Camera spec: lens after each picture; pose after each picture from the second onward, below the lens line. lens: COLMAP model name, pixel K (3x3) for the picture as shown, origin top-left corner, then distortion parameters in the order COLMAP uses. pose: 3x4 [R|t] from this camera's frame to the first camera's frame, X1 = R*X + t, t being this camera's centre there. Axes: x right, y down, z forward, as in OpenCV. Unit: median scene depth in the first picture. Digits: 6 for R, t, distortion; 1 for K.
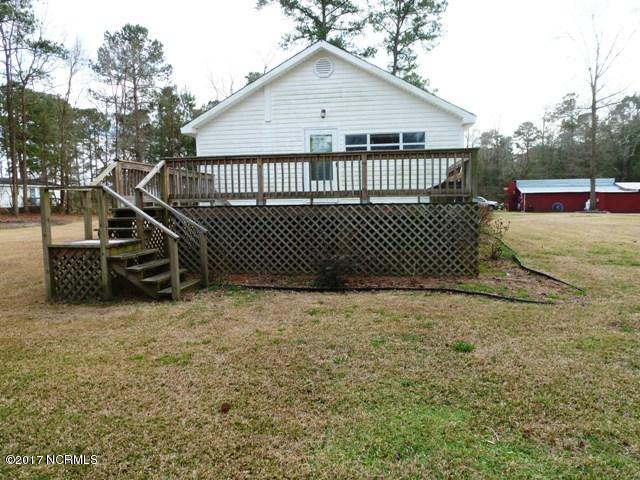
lens RADIAL K [[460.0, 0, 320.0], [0, 460.0, 240.0], [0, 0, 1]] dist [-0.063369, 0.024730]
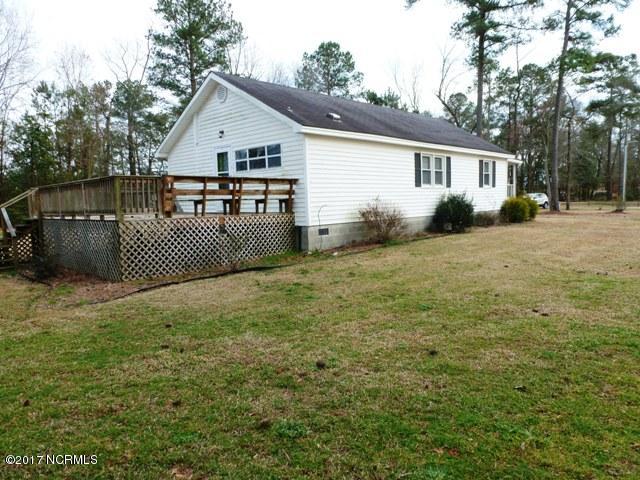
lens RADIAL K [[460.0, 0, 320.0], [0, 460.0, 240.0], [0, 0, 1]] dist [-0.063369, 0.024730]
pose [[0.829462, 0.034996, -0.557466, 0.275536], [-0.026703, 0.999379, 0.023006, -0.014340], [0.557925, -0.004197, 0.829881, 0.060226]]
